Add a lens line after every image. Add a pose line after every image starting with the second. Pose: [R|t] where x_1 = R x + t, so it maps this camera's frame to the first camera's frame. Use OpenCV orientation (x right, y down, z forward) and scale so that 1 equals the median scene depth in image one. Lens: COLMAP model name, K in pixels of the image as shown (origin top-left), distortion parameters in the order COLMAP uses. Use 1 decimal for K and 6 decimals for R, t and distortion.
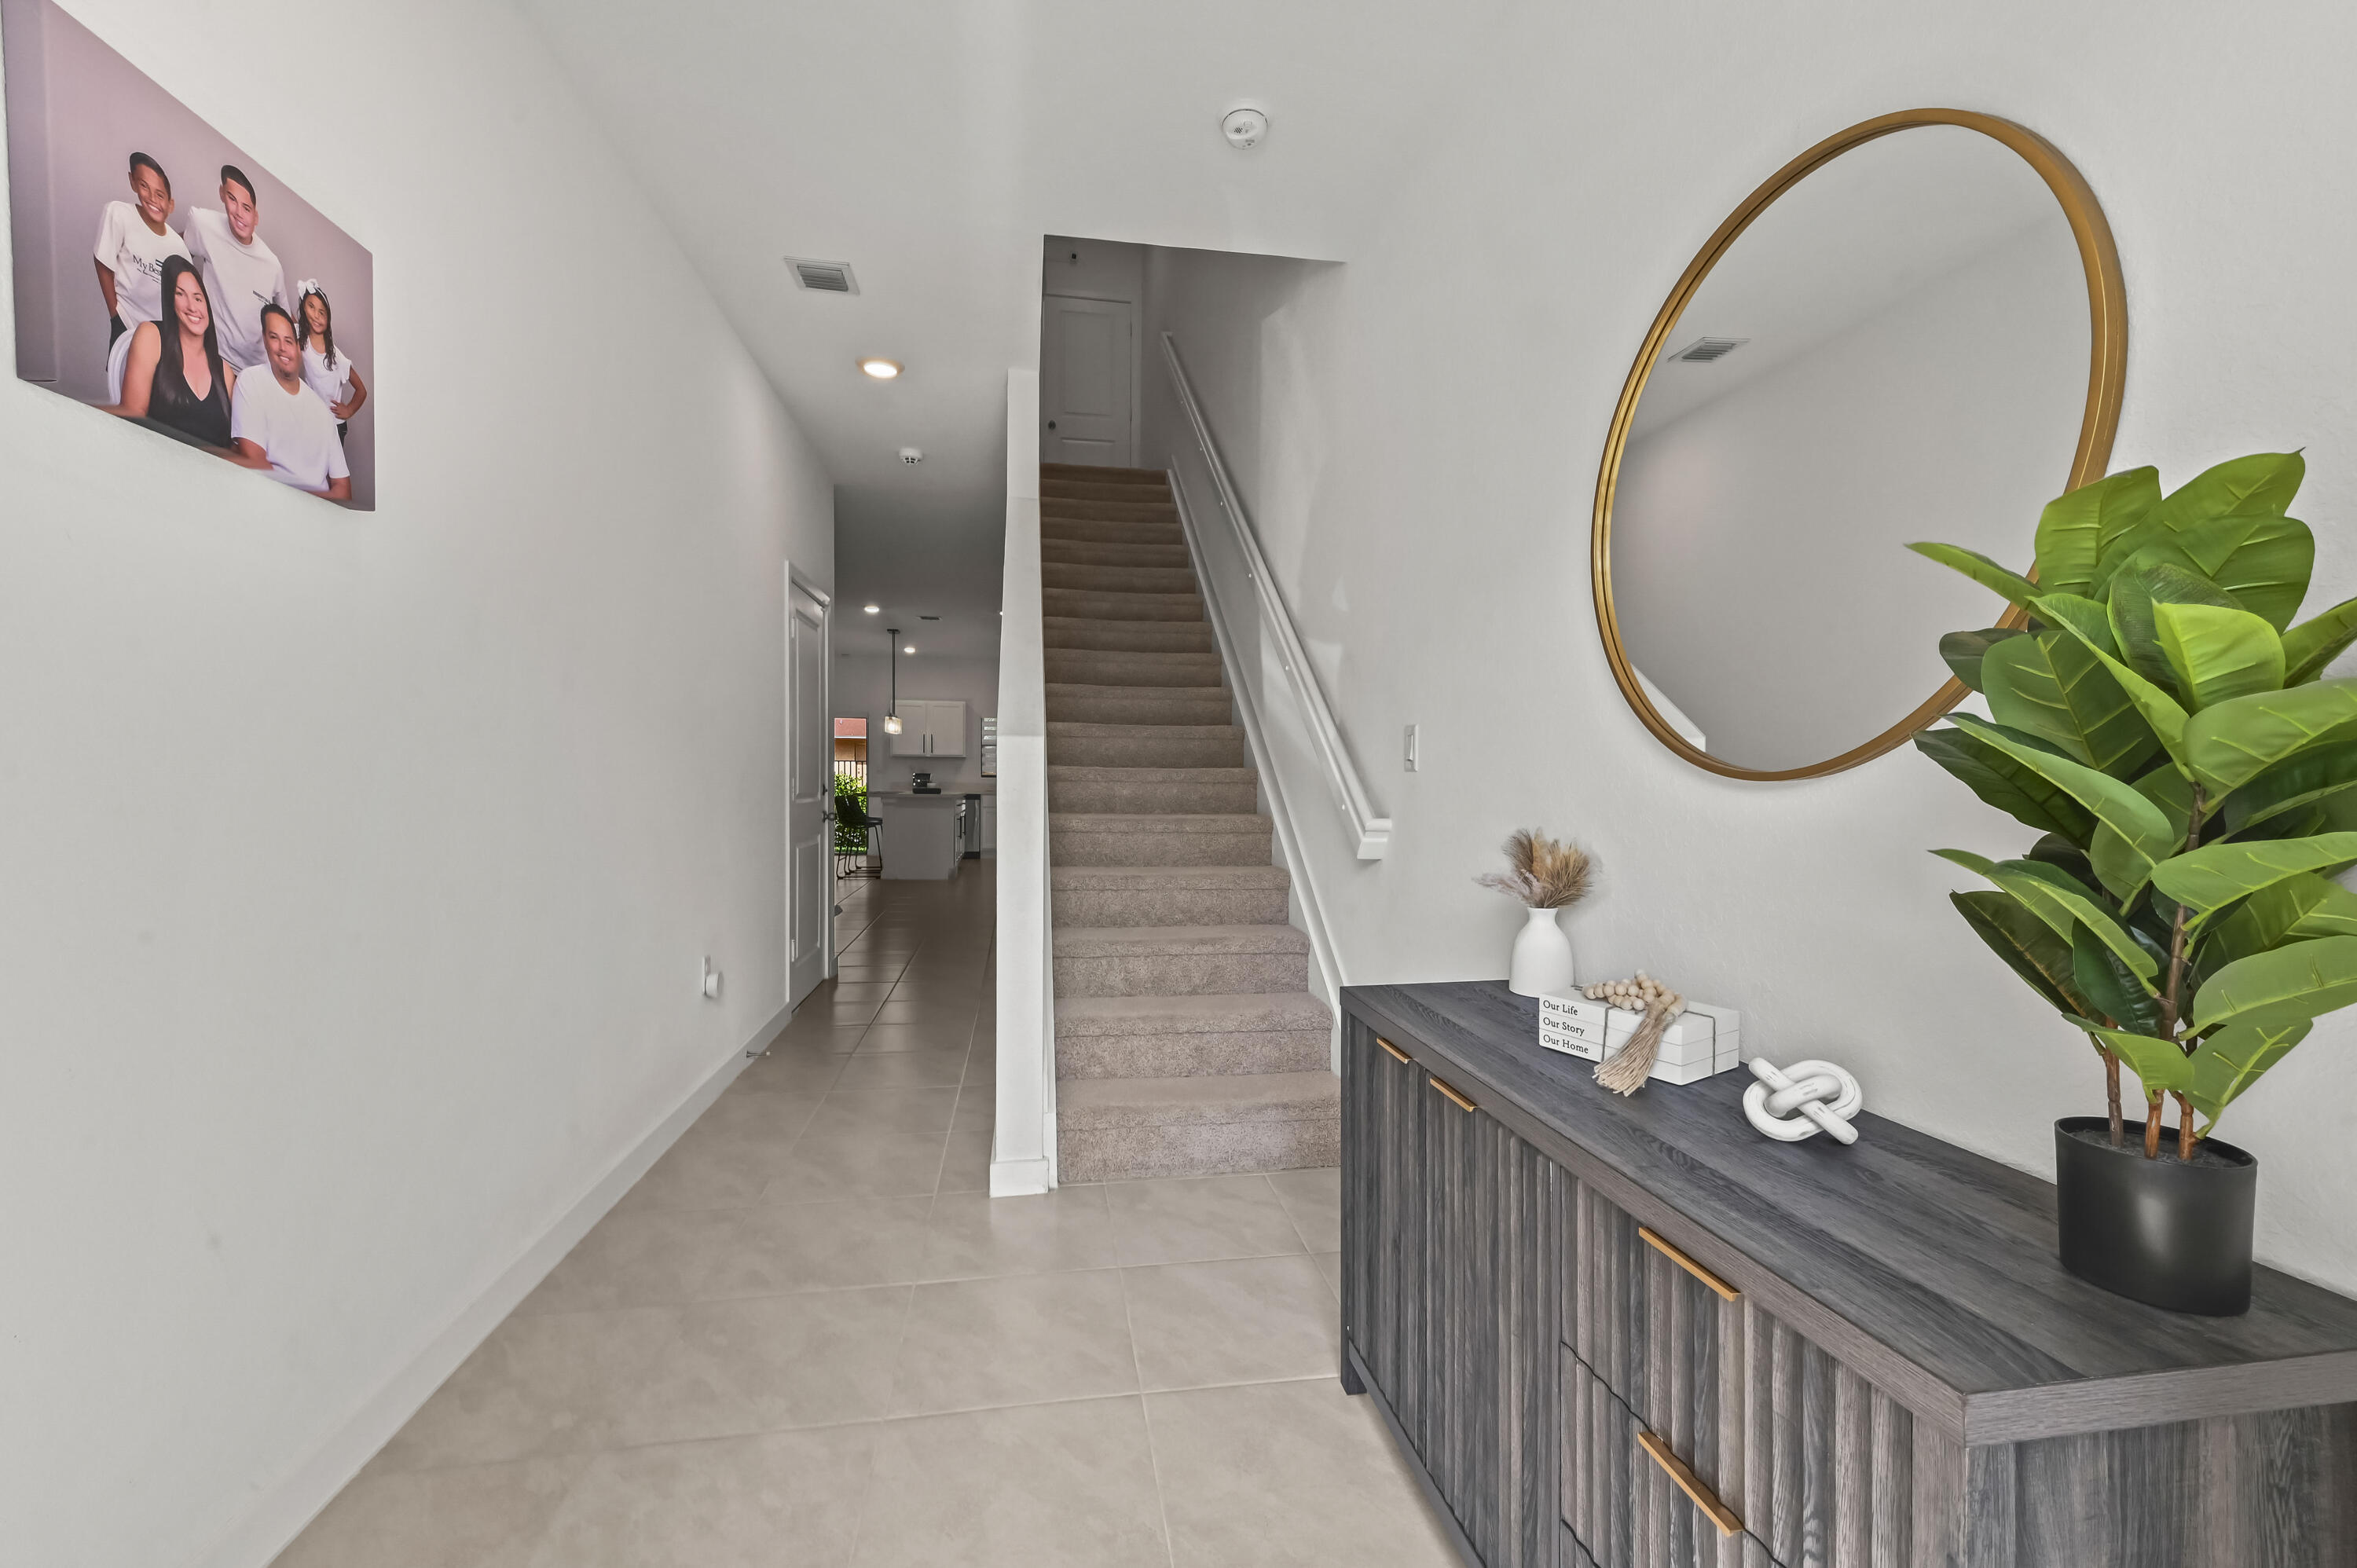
lens RADIAL K [[942.3, 0, 1192.4], [0, 942.3, 755.4], [0, 0, 1]] dist [0.014579, -0.000119]
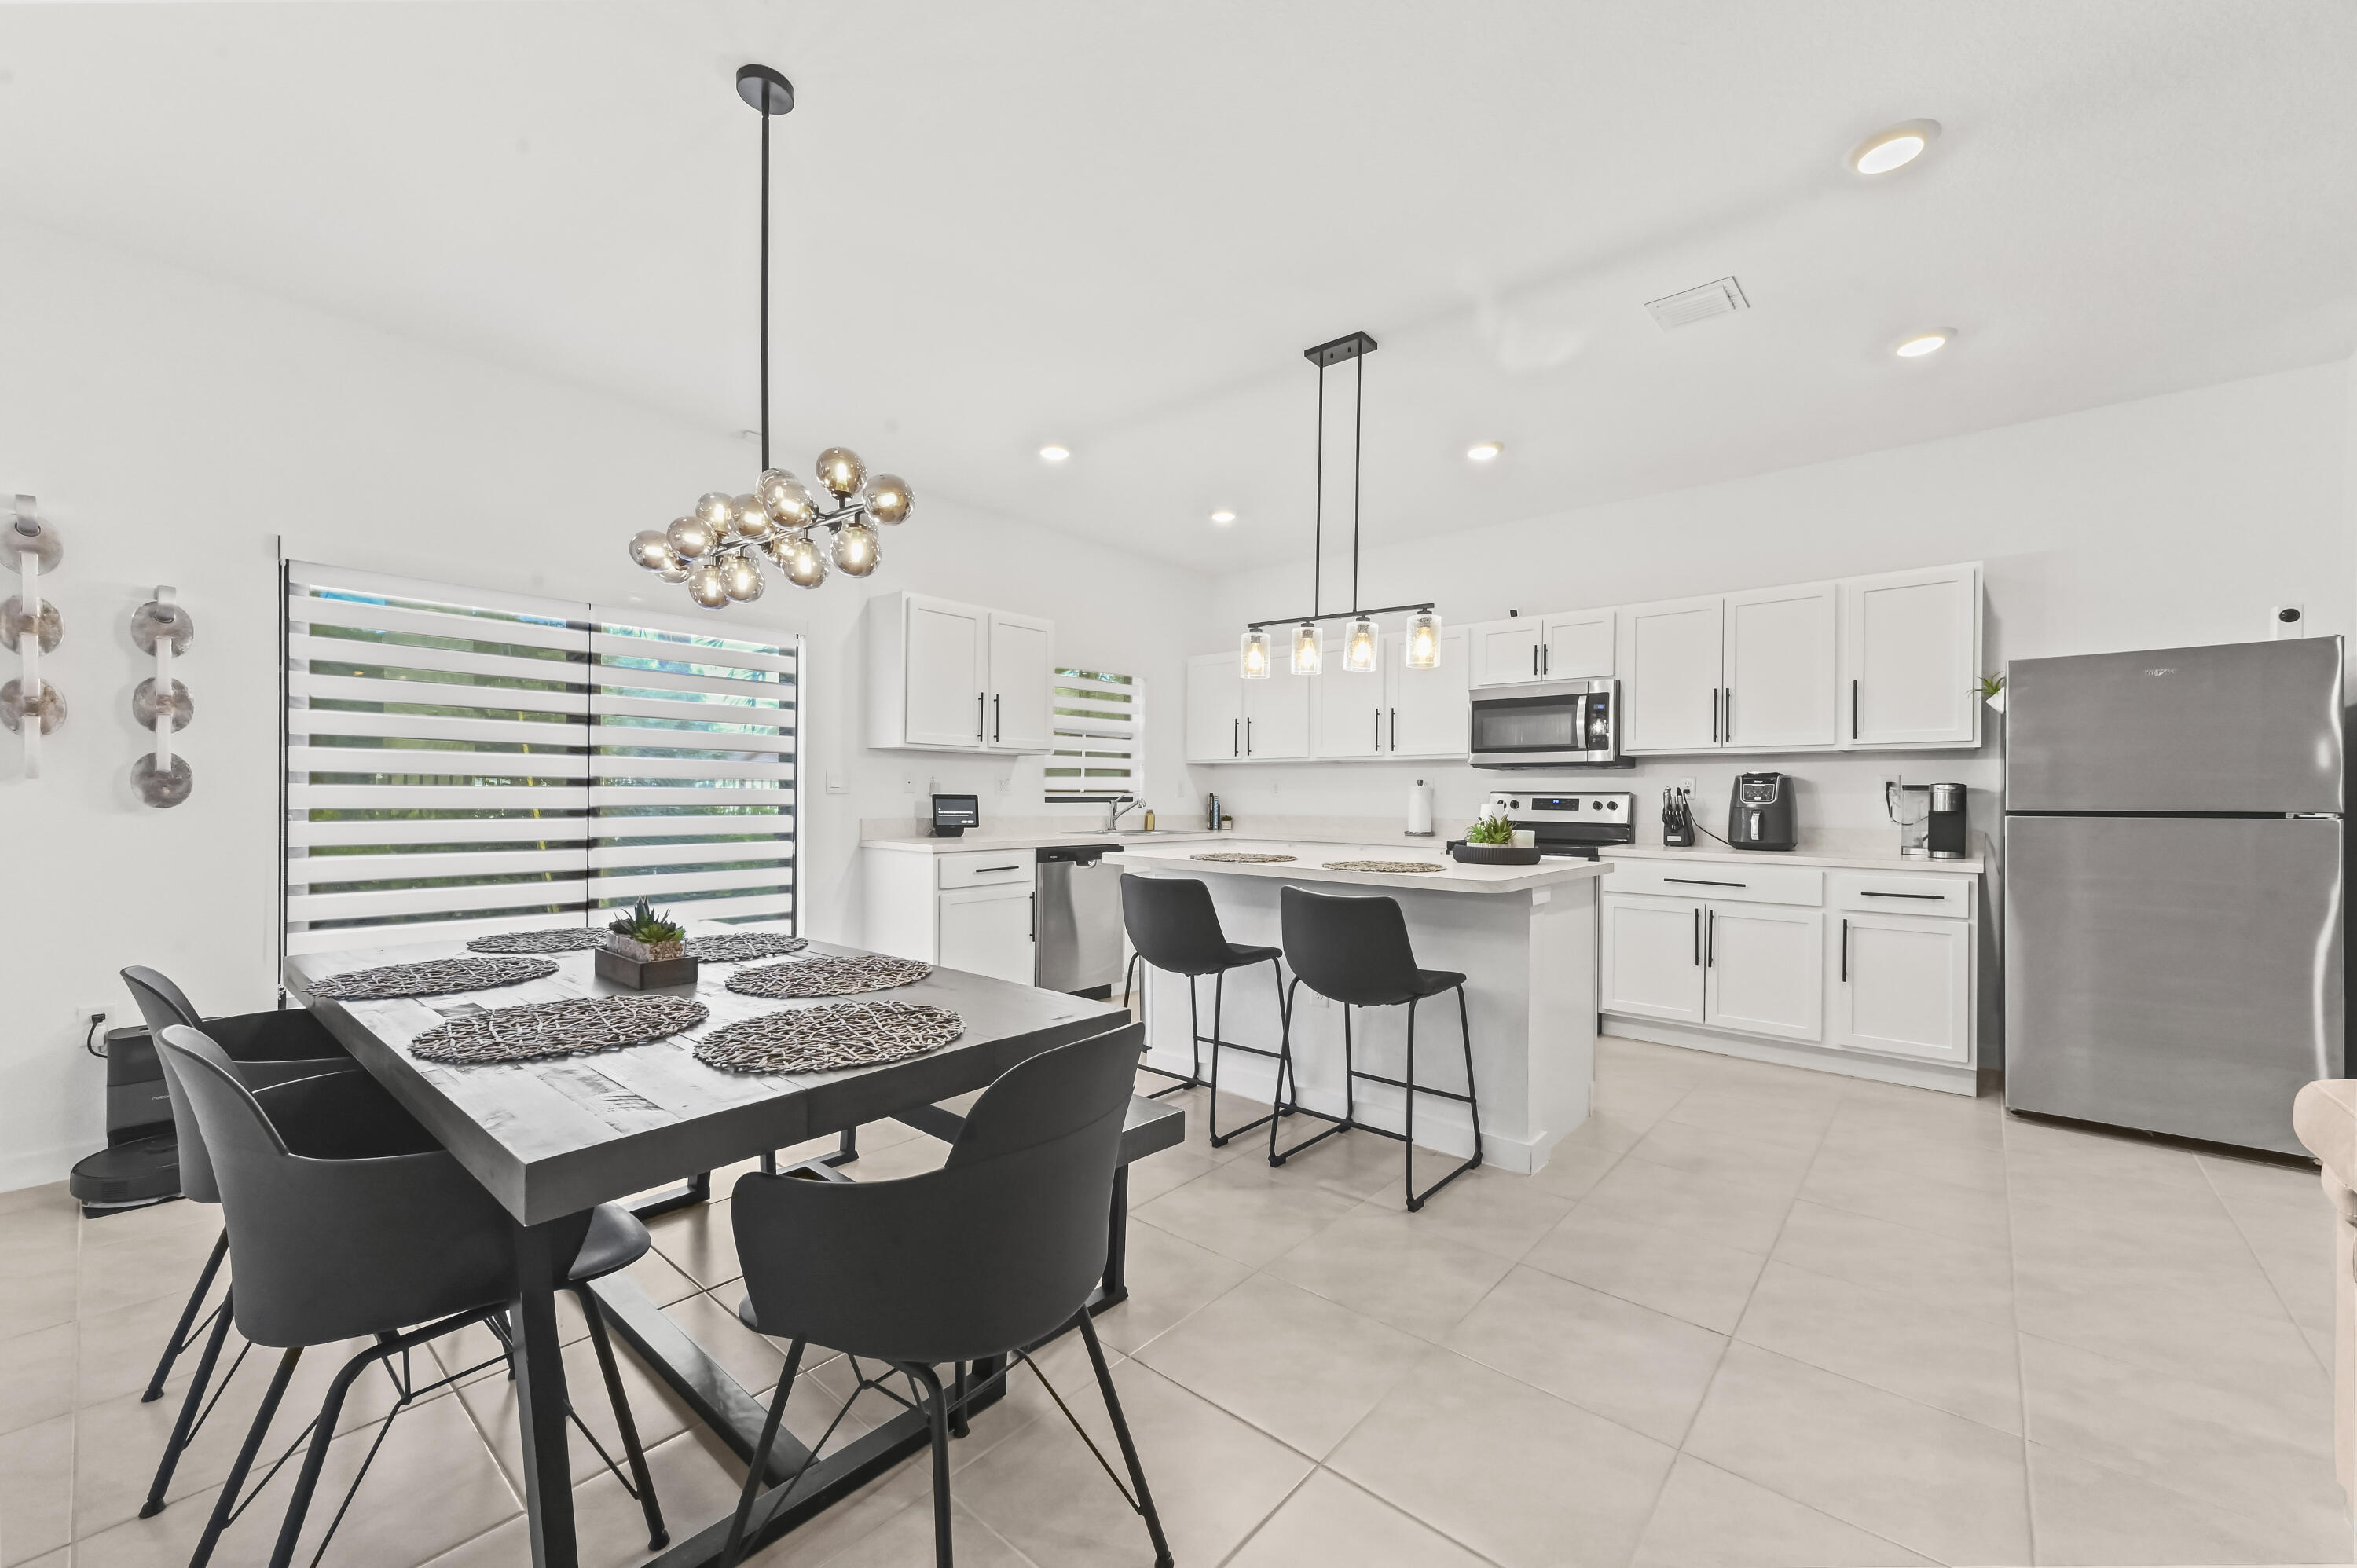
lens RADIAL K [[924.9, 0, 1174.7], [0, 924.9, 798.4], [0, 0, 1]] dist [0.013201, 0.000148]
pose [[0.776325, 0.002705, 0.630327, -0.556073], [-0.019029, 0.999636, 0.019148, 0.014348], [-0.630046, -0.026860, 0.776093, 0.813146]]
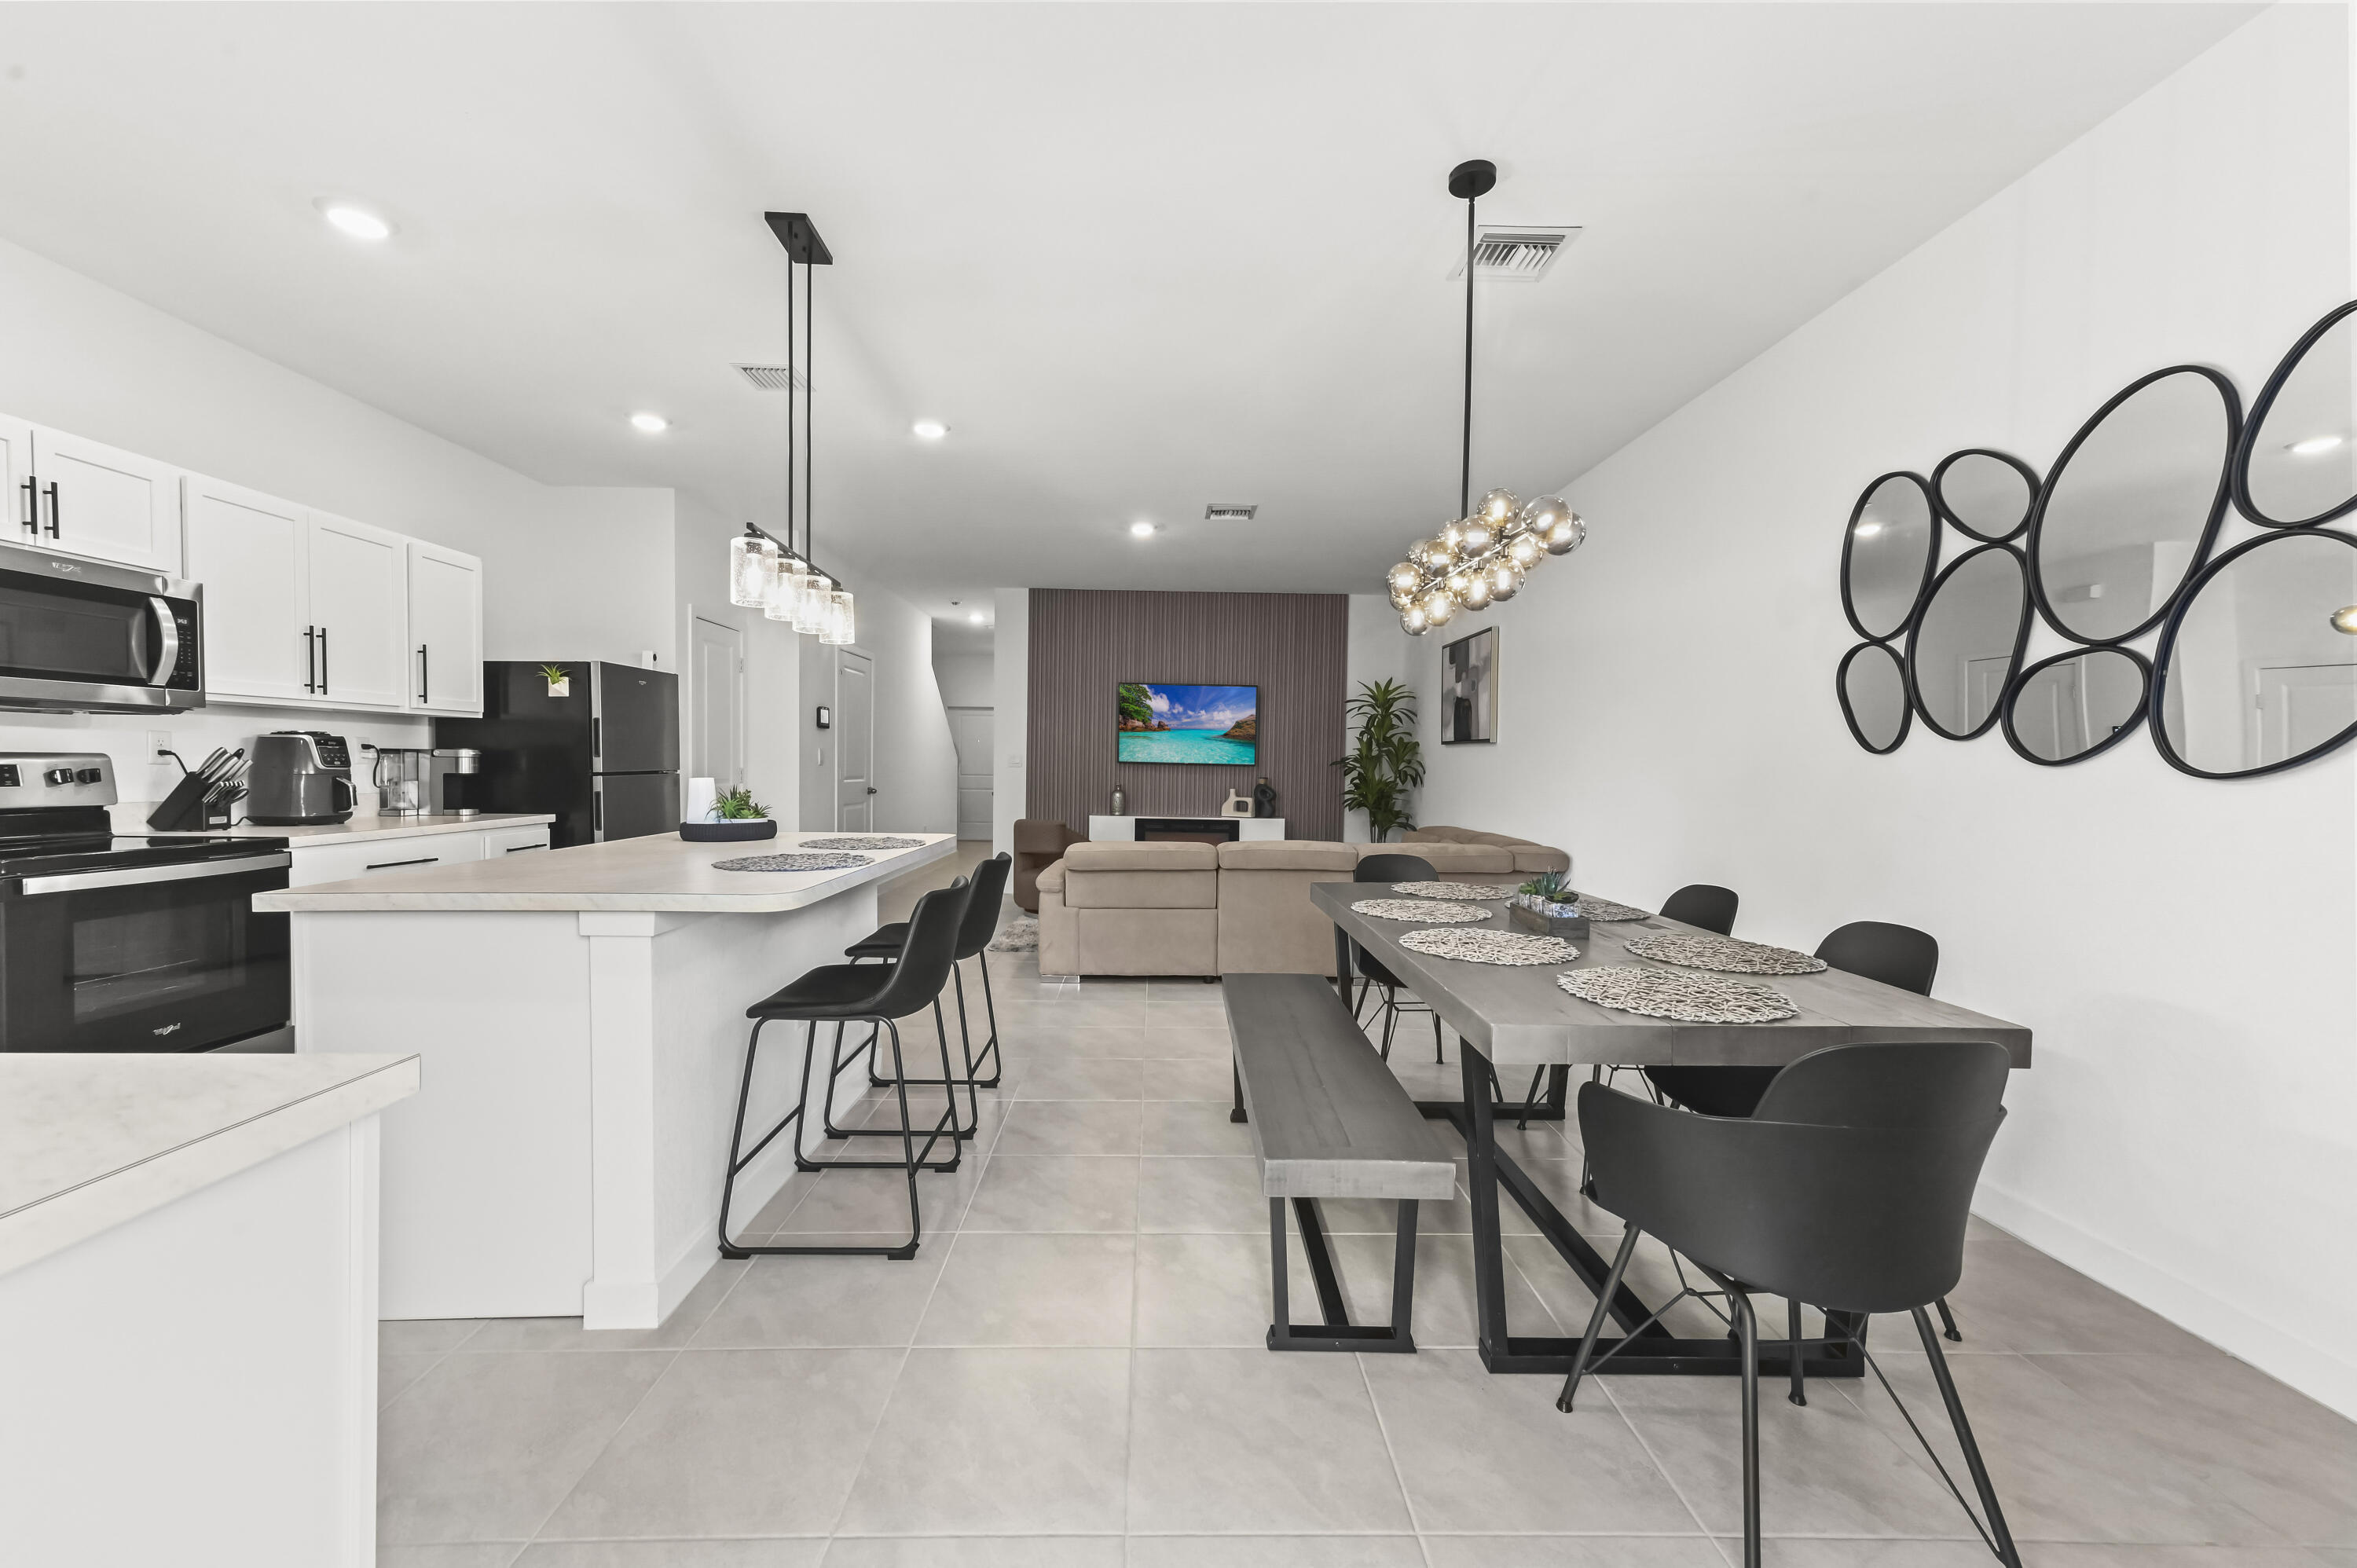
lens RADIAL K [[948.0, 0, 1178.5], [0, 948.0, 784.0], [0, 0, 1]] dist [0.014787, 0.000064]
pose [[-0.987757, -0.015372, 0.155241, -0.466800], [-0.014958, 0.999881, 0.003835, 0.018997], [-0.155281, 0.001466, -0.987869, 1.264698]]
